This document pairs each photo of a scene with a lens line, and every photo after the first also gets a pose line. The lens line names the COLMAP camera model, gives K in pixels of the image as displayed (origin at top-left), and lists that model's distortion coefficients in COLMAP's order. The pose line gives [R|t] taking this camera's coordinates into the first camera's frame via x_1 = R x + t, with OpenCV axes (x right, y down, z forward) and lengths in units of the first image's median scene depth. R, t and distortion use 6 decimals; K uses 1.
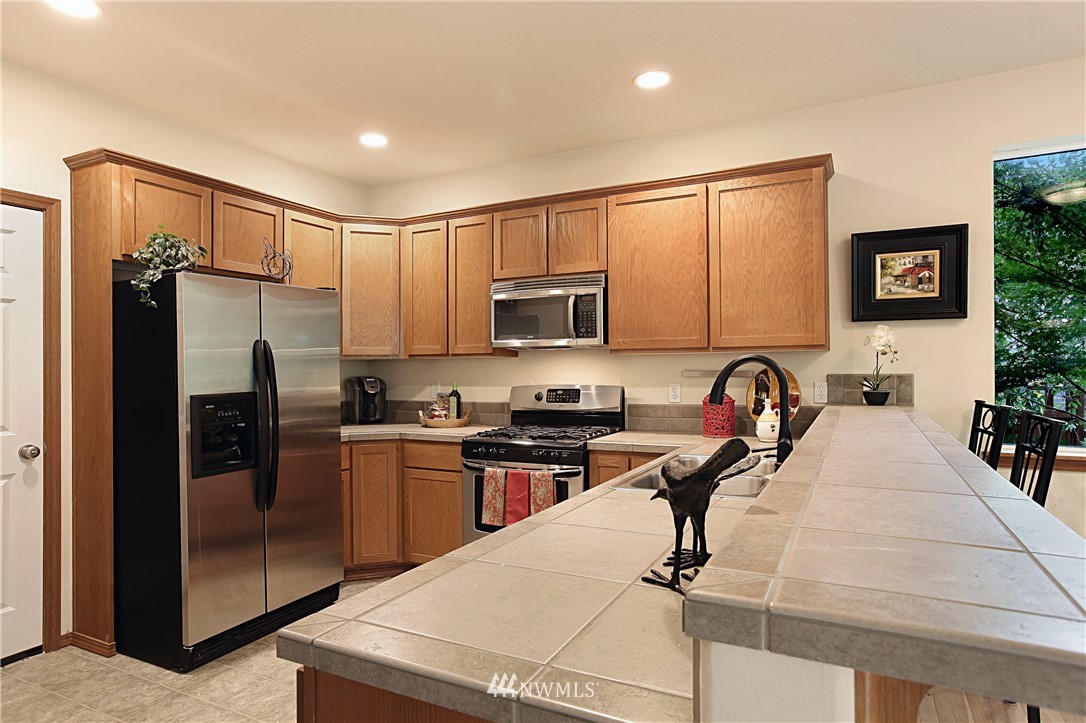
lens RADIAL K [[622.4, 0, 546.1], [0, 622.4, 368.3], [0, 0, 1]] dist [0.014718, 0.003422]
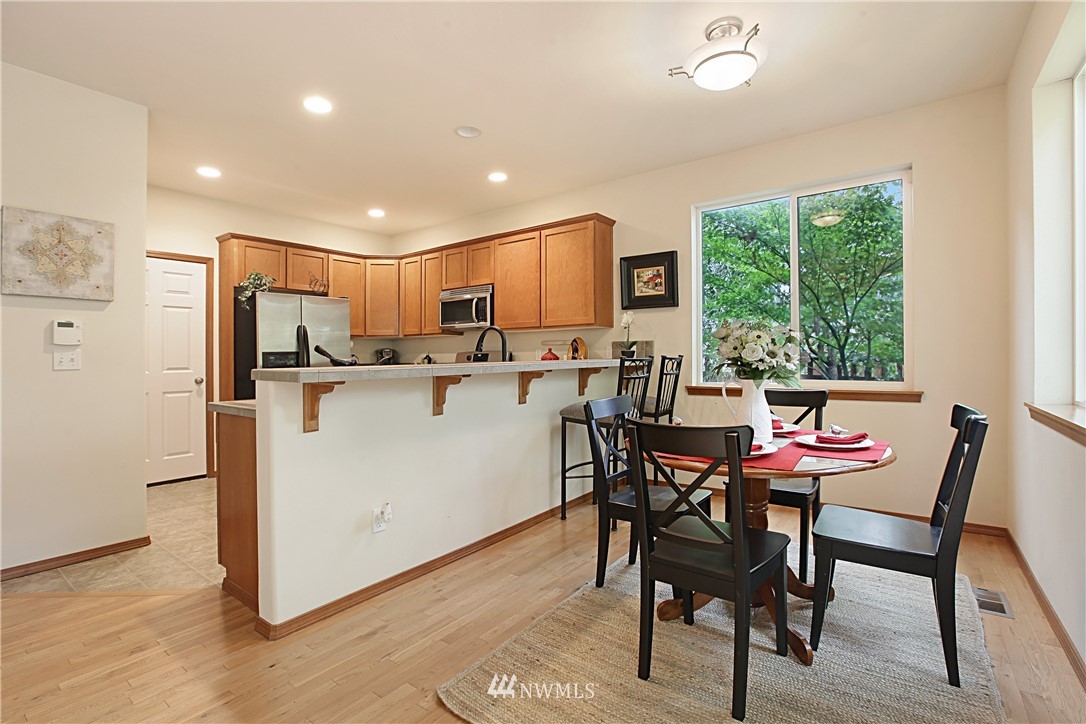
lens RADIAL K [[499.0, 0, 538.2], [0, 499.0, 356.6], [0, 0, 1]] dist [0.000648, 0.000821]
pose [[0.981626, -0.001726, -0.190805, 0.506195], [0.002038, 0.999997, 0.001437, 0.046176], [0.190802, -0.001799, 0.981627, -0.344780]]
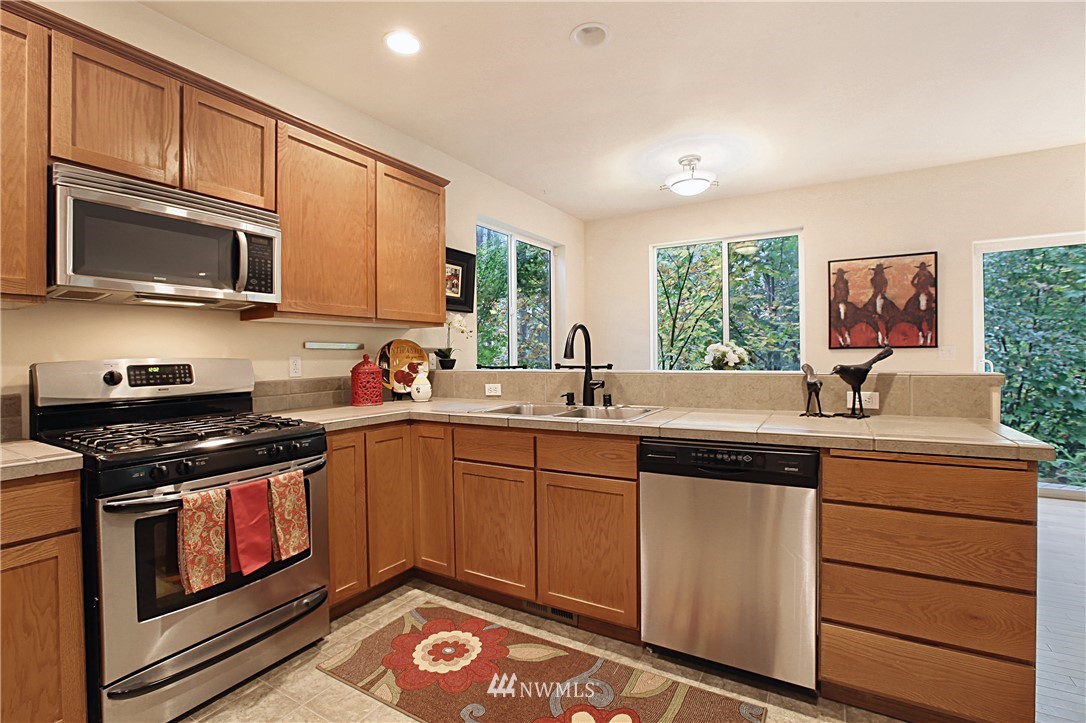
lens RADIAL K [[499.0, 0, 542.2], [0, 499.0, 356.5], [0, 0, 1]] dist [0.000648, 0.000821]
pose [[0.093541, 0.007050, 0.995590, -0.530407], [0.013626, 0.999872, -0.008361, 0.039860], [-0.995522, 0.014348, 0.093433, 0.633852]]
